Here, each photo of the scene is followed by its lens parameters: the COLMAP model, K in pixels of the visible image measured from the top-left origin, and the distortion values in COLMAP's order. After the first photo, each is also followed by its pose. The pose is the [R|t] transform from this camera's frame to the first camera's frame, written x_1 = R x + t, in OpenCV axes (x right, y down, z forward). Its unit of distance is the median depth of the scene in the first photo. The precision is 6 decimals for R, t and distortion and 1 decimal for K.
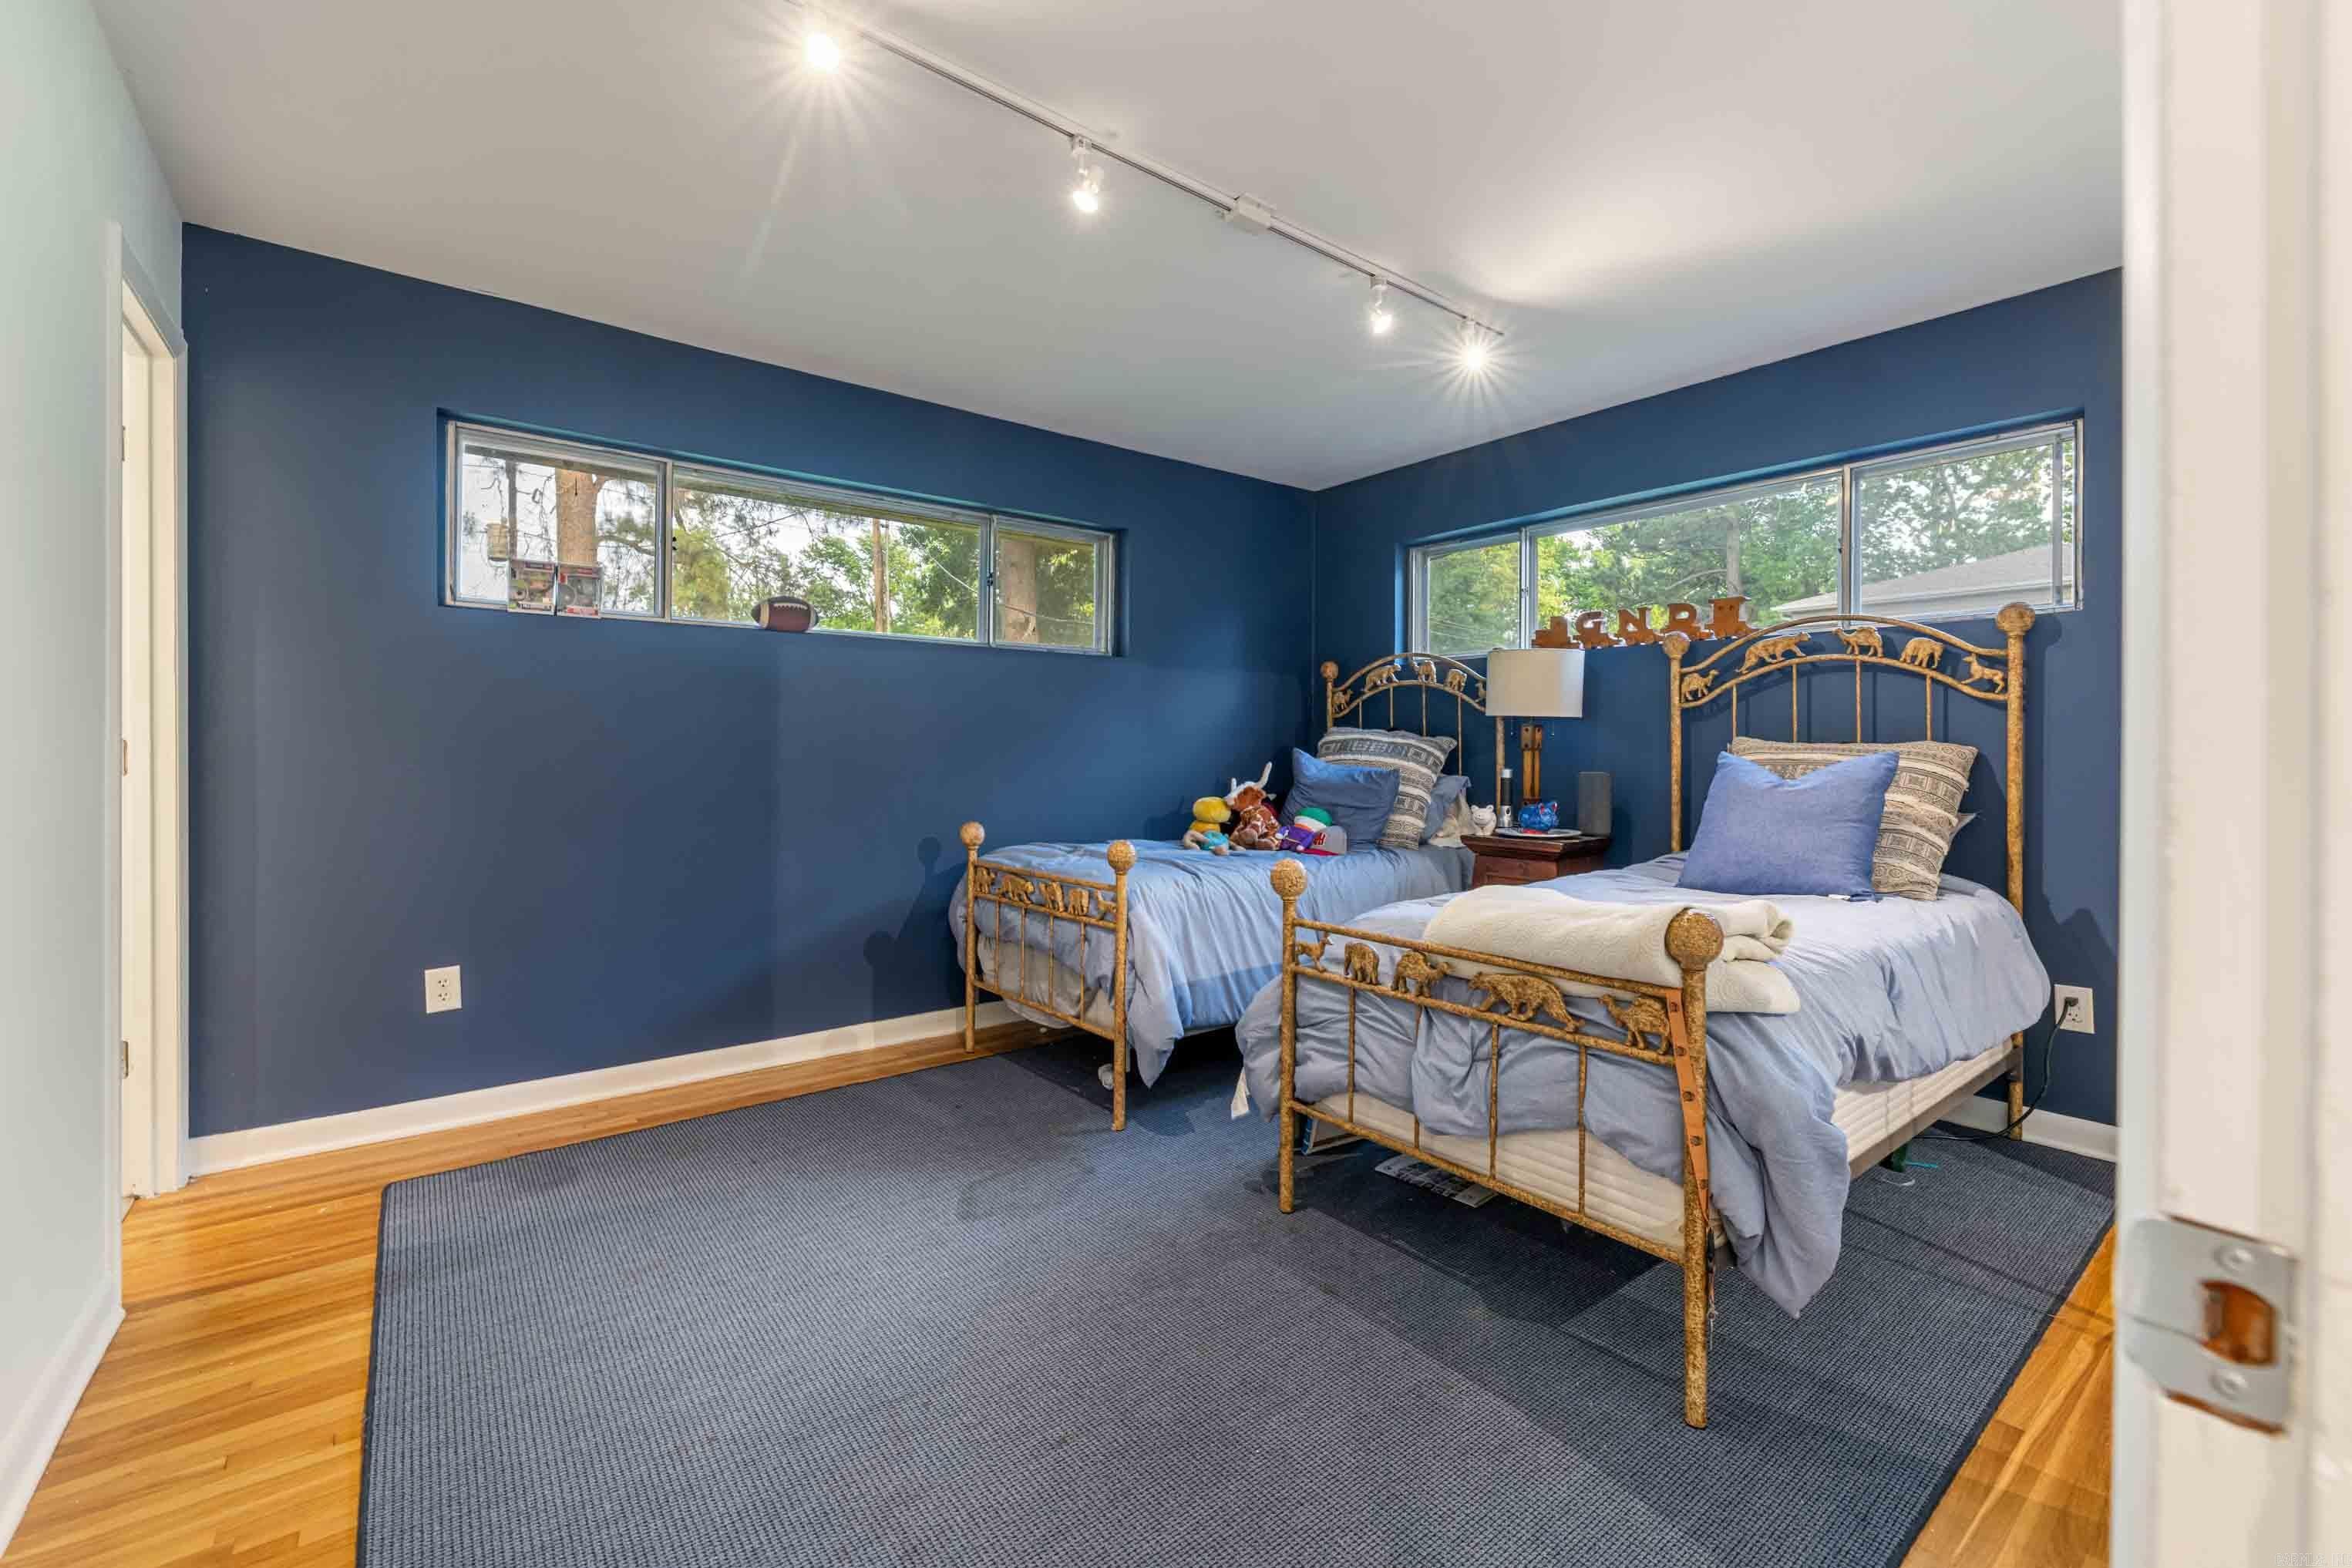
lens RADIAL K [[942.4, 0, 1179.7], [0, 942.4, 777.8], [0, 0, 1]] dist [-0.003209, -0.000255]
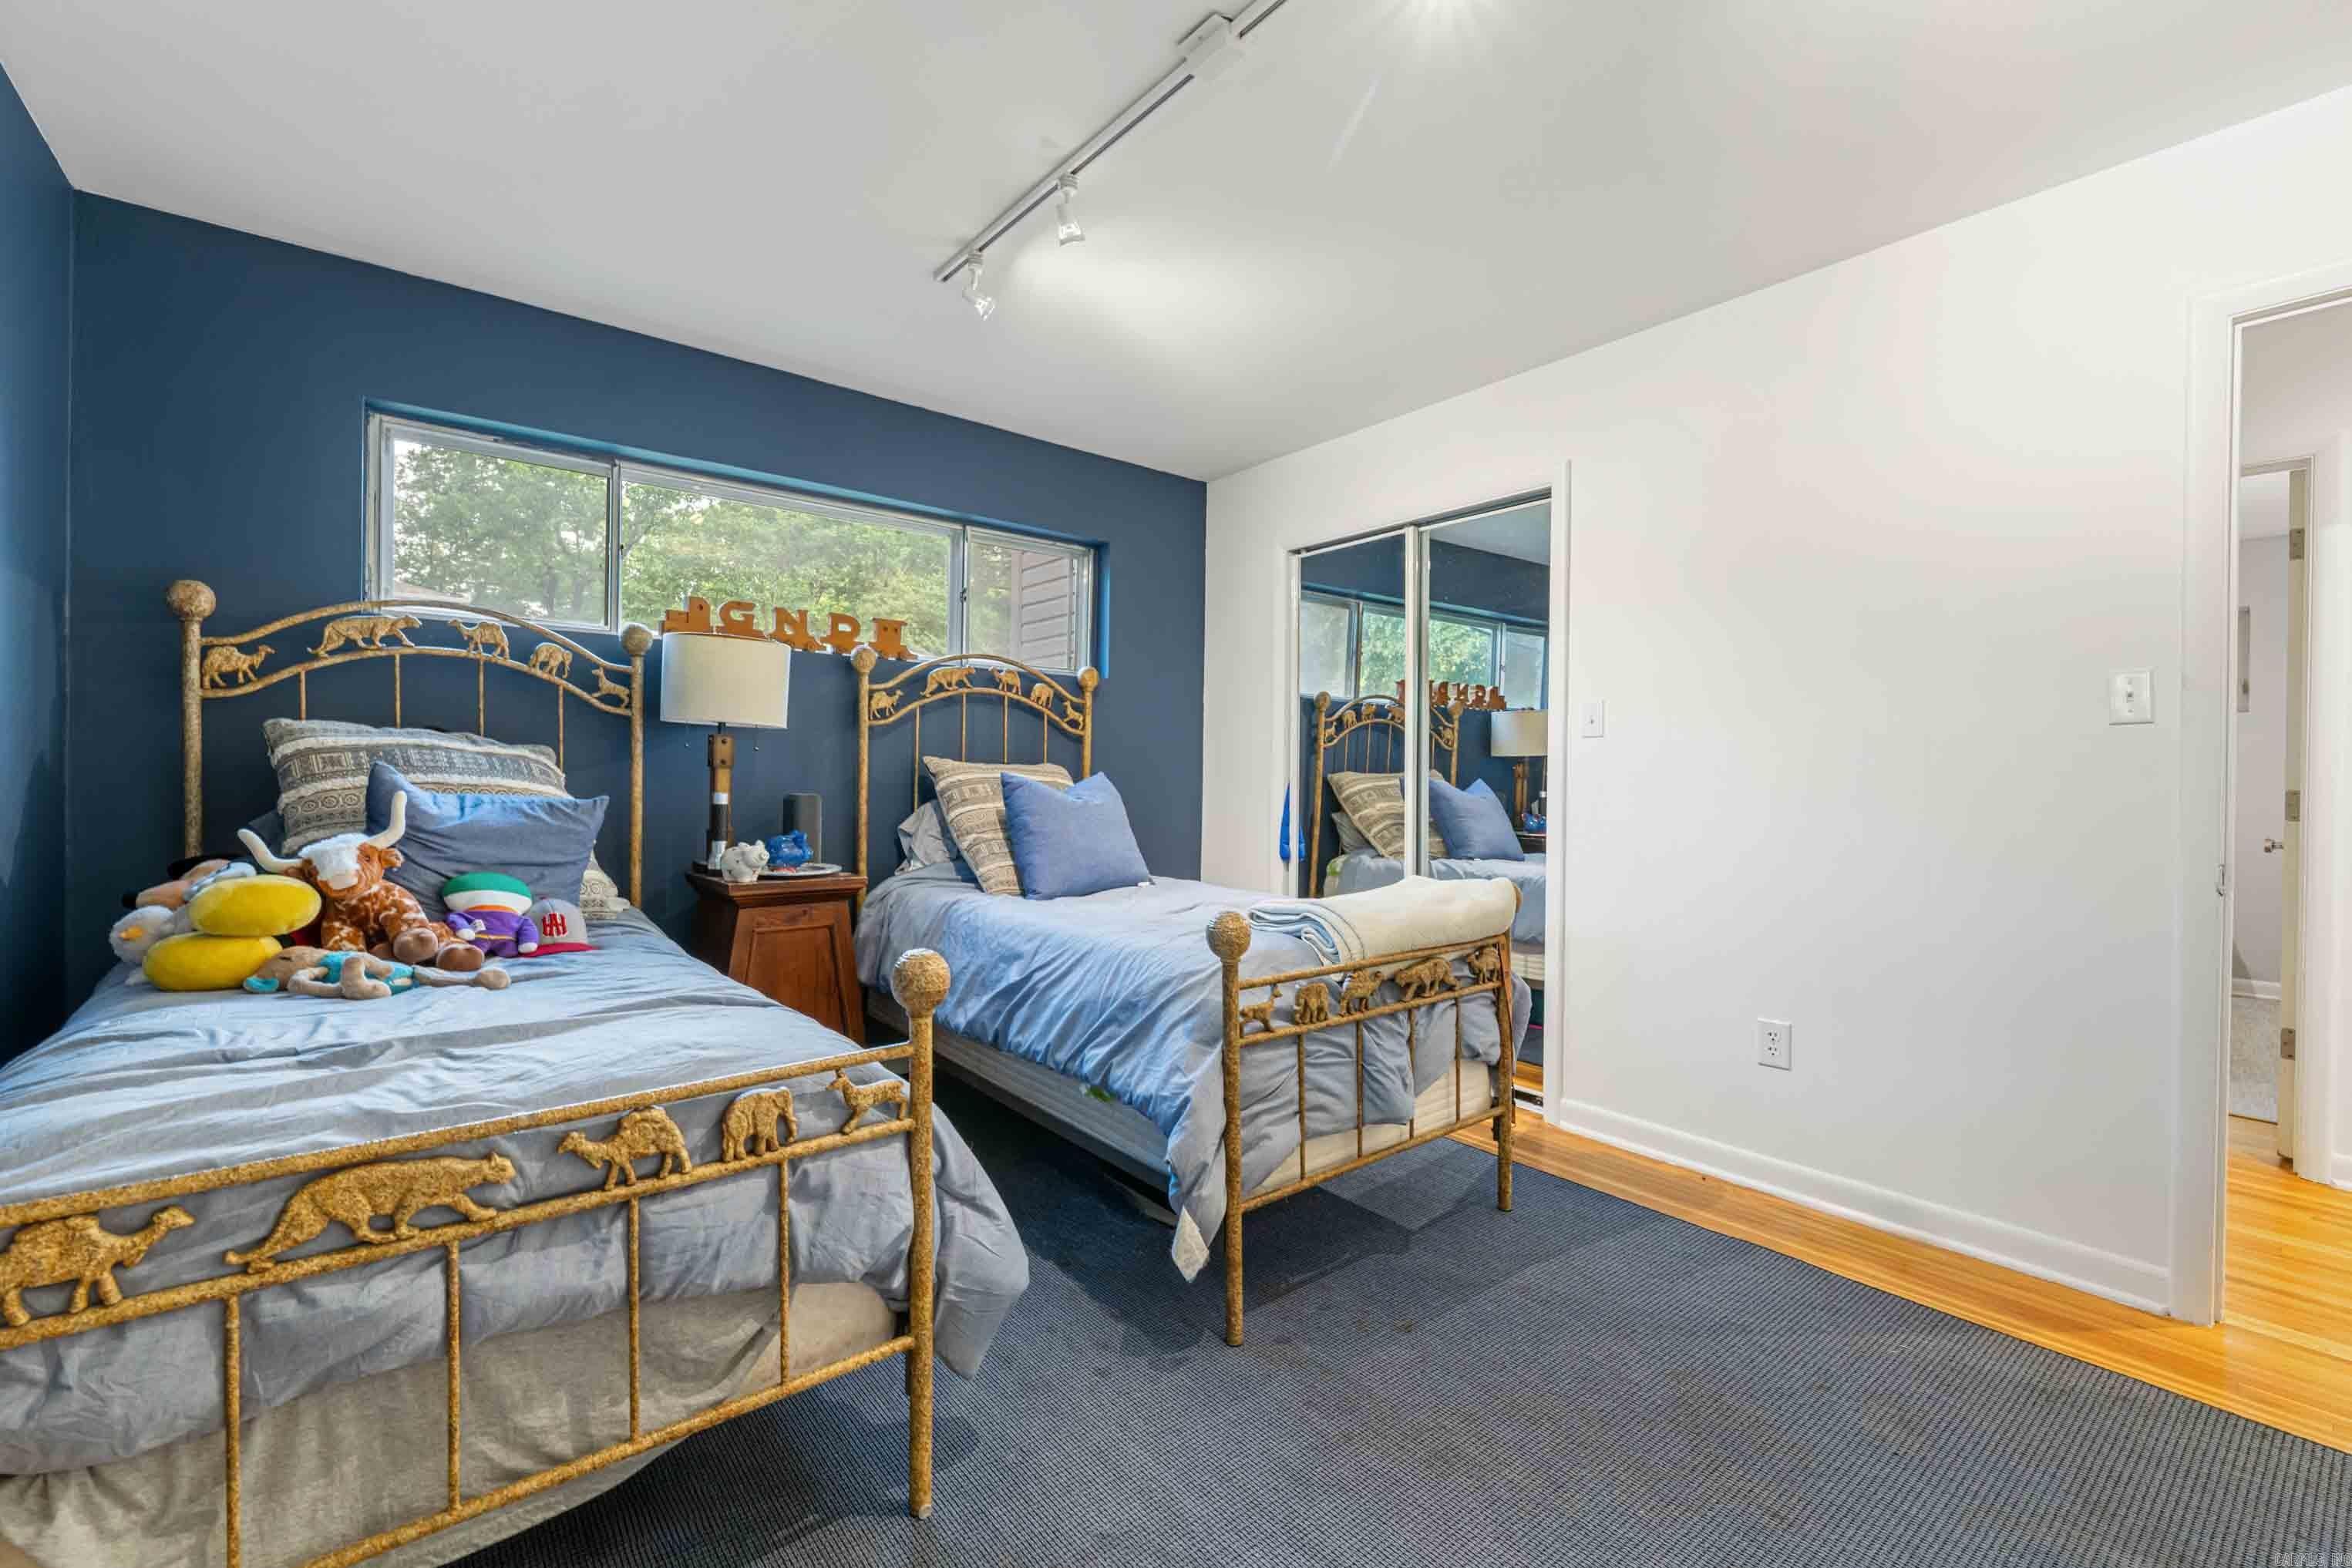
lens RADIAL K [[1015.4, 0, 1179.5], [0, 1015.4, 757.4], [0, 0, 1]] dist [0.019228, -0.000101]
pose [[-0.016074, 0.006750, 0.999848, -0.521909], [0.015237, 0.999863, -0.006505, -0.030438], [-0.999755, 0.015130, -0.016175, 0.710377]]
